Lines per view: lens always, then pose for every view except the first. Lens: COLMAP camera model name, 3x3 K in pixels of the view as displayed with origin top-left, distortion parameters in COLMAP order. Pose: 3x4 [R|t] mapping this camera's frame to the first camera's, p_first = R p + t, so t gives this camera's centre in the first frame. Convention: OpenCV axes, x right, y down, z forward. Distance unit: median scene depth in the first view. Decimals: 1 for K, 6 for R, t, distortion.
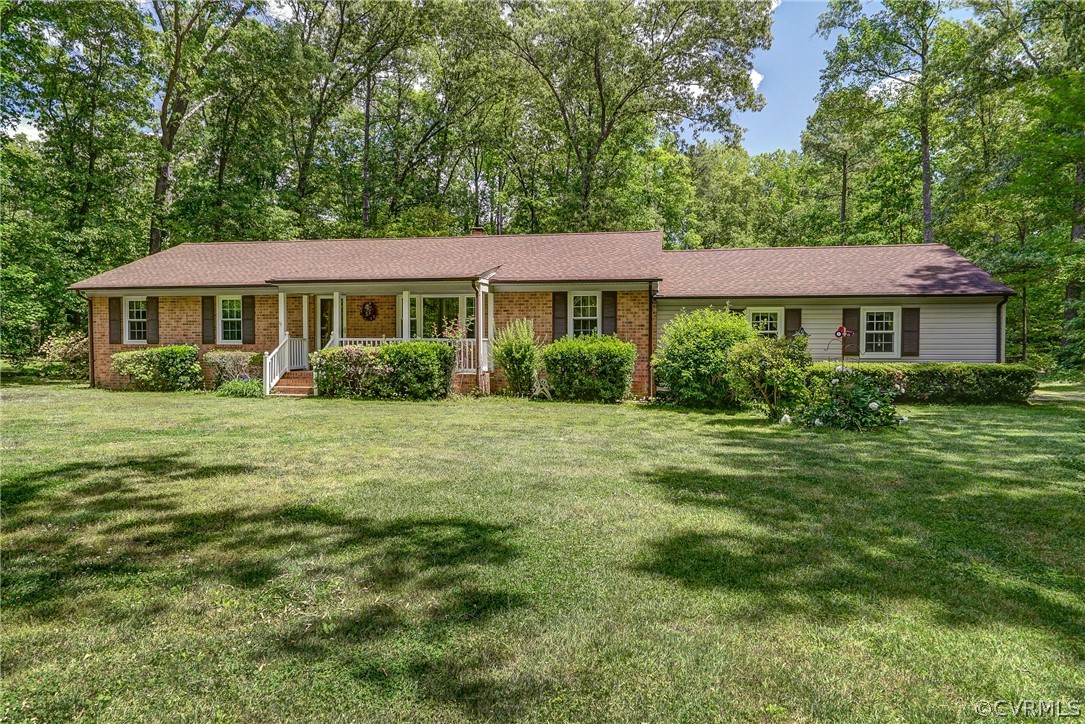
lens RADIAL K [[634.4, 0, 542.5], [0, 634.4, 362.0], [0, 0, 1]] dist [0.005474, 0.000203]
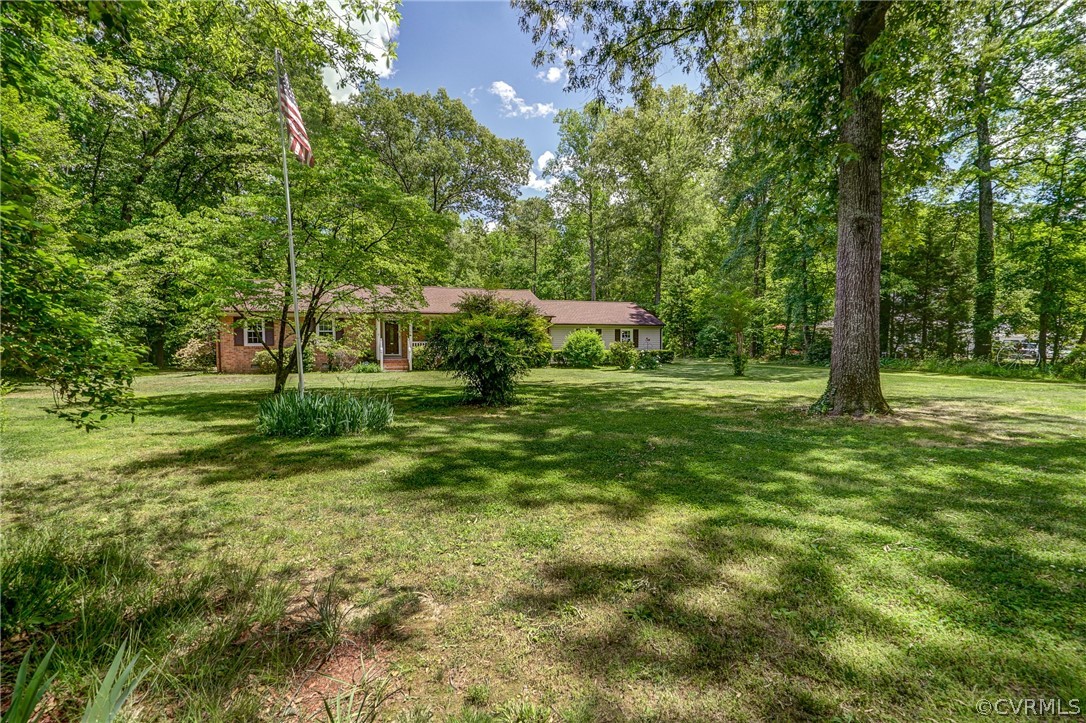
lens RADIAL K [[469.0, 0, 543.0], [0, 469.0, 361.5], [0, 0, 1]] dist [0.000175, 0.000012]
pose [[0.861177, -0.025253, 0.507678, -0.669650], [0.021355, 0.999681, 0.013502, 0.012249], [-0.507857, -0.000787, 0.861441, -0.440720]]
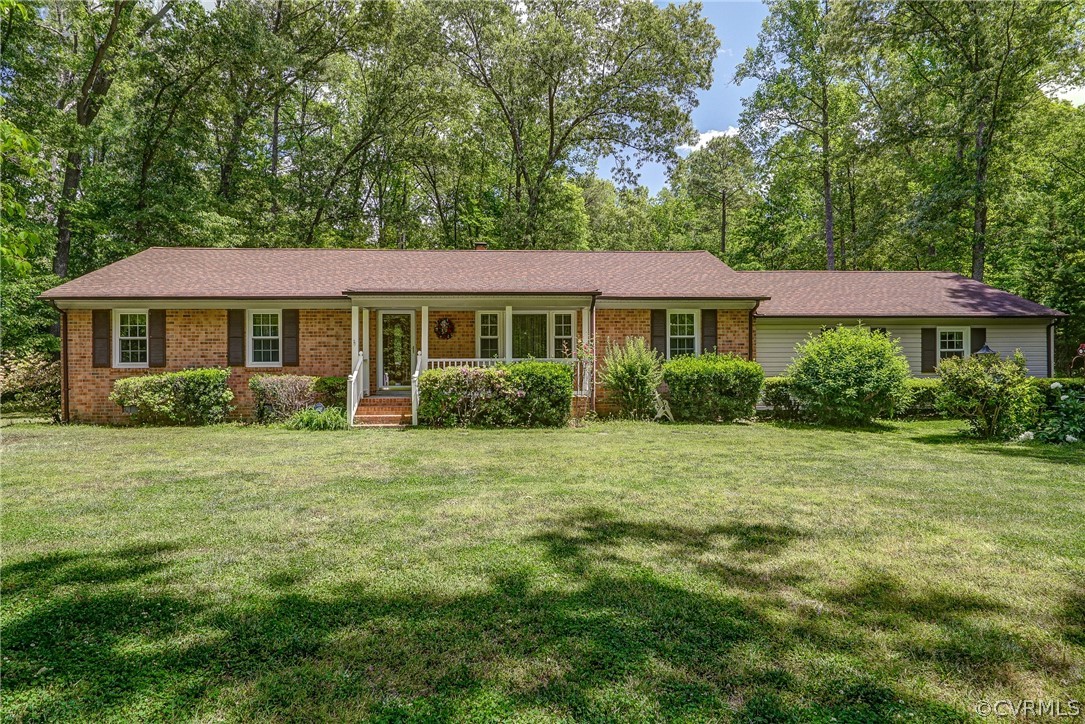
lens RADIAL K [[615.9, 0, 542.5], [0, 615.9, 362.0], [0, 0, 1]] dist [0.013338, -0.000017]
pose [[0.973644, -0.006293, 0.227987, -0.338093], [0.013734, 0.999423, -0.031068, -0.004073], [-0.227660, 0.033380, 0.973168, 0.126130]]
